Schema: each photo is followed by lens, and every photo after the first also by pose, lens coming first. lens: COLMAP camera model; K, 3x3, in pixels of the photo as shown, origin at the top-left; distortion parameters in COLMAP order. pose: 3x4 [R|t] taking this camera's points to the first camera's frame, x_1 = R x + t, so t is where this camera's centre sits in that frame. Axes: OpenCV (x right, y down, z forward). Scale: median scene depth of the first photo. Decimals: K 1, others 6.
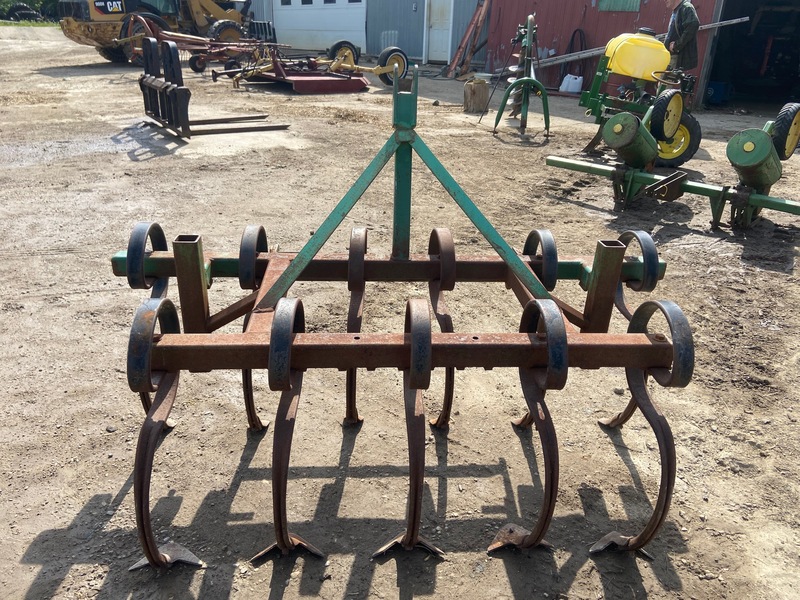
lens RADIAL K [[598.8, 0, 402.1], [0, 598.8, 300.9], [0, 0, 1]] dist [0.125199, -0.152776]
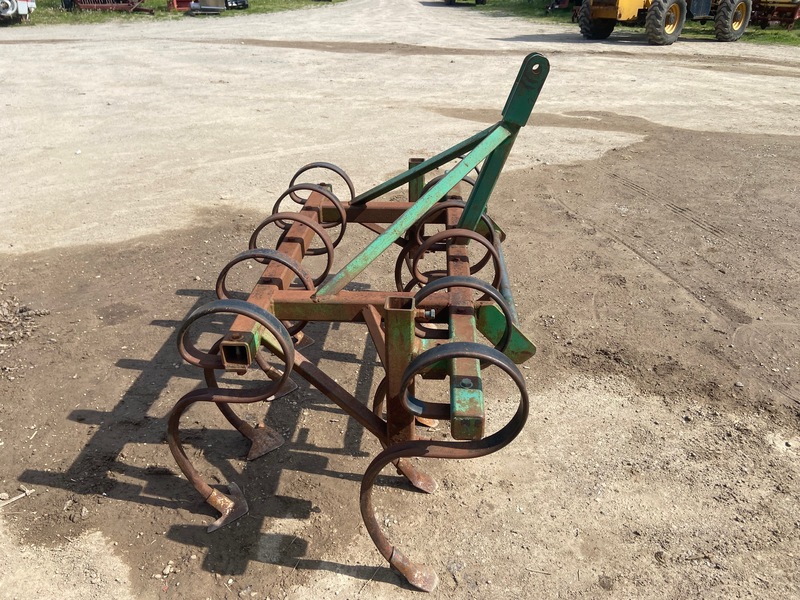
lens RADIAL K [[604.6, 0, 403.9], [0, 604.6, 298.4], [0, 0, 1]] dist [0.130190, -0.162338]
pose [[-0.131231, 0.419576, -0.898184, 1.003057], [-0.427781, 0.793359, 0.433110, -0.419810], [0.894305, 0.441064, 0.075374, 0.929046]]
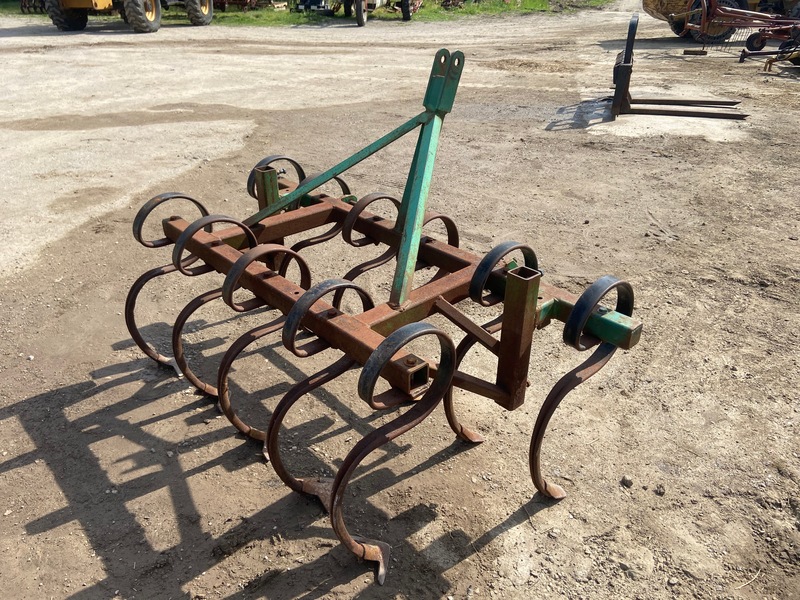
lens RADIAL K [[604.6, 0, 403.9], [0, 604.6, 298.4], [0, 0, 1]] dist [0.130190, -0.162338]
pose [[0.623728, 0.339477, -0.704073, 0.851842], [-0.318496, 0.932973, 0.167692, -0.148626], [0.713809, 0.119650, 0.690044, 0.275400]]
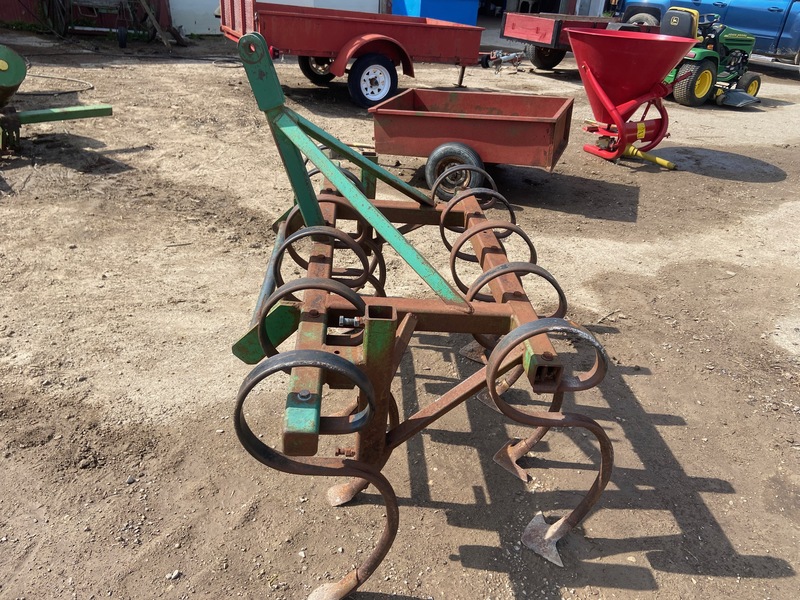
lens RADIAL K [[604.6, 0, 403.9], [0, 604.6, 298.4], [0, 0, 1]] dist [0.130190, -0.162338]
pose [[0.014220, -0.508922, 0.860695, -0.925051], [0.346414, 0.809981, 0.473211, -0.429751], [-0.937974, 0.291428, 0.187816, 0.761271]]
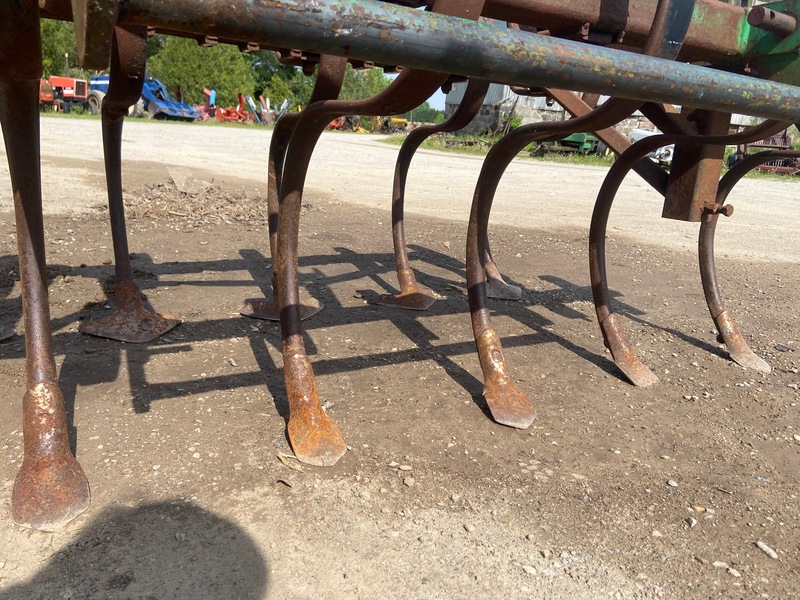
lens RADIAL K [[604.6, 0, 403.9], [0, 604.6, 298.4], [0, 0, 1]] dist [0.130190, -0.162338]
pose [[-0.889599, 0.006835, -0.456690, 0.212779], [-0.290142, 0.763769, 0.576606, -0.108718], [0.352747, 0.645453, -0.677466, 1.400014]]
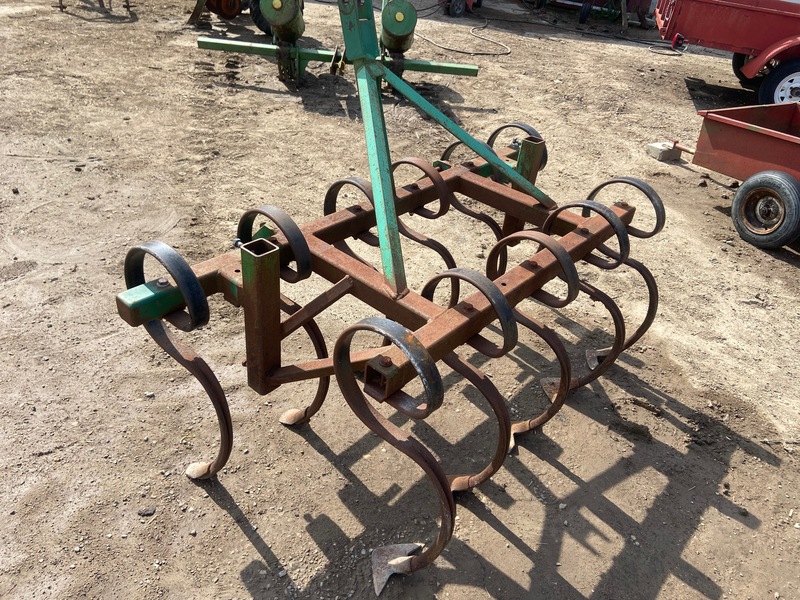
lens RADIAL K [[598.8, 0, 402.1], [0, 598.8, 300.9], [0, 0, 1]] dist [0.125199, -0.152776]
pose [[0.710412, -0.371146, 0.597968, -0.673624], [0.234259, 0.925897, 0.296374, -0.213103], [-0.663654, -0.070469, 0.744713, 0.246538]]
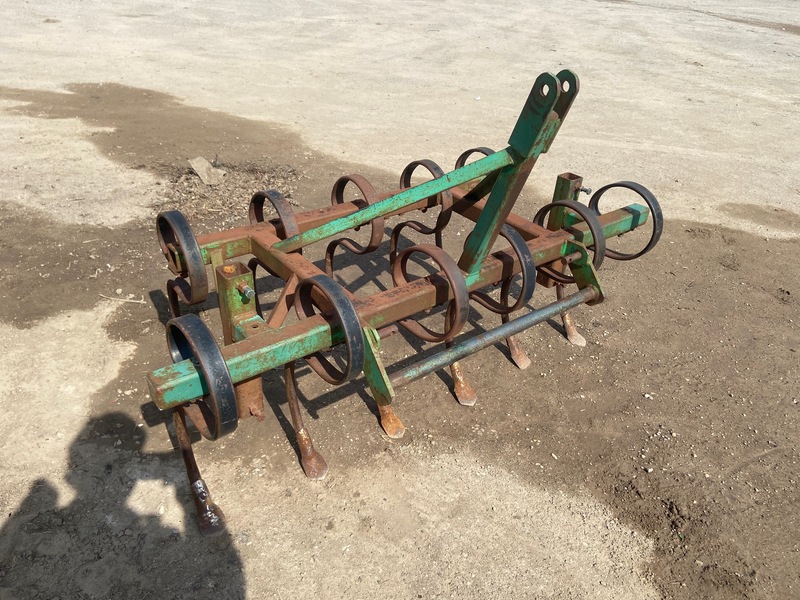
lens RADIAL K [[604.6, 0, 403.9], [0, 604.6, 298.4], [0, 0, 1]] dist [0.130190, -0.162338]
pose [[-0.822850, 0.212576, -0.527000, 0.577586], [-0.328281, 0.579164, 0.746190, -0.712688], [0.463842, 0.787007, -0.406781, 1.421337]]
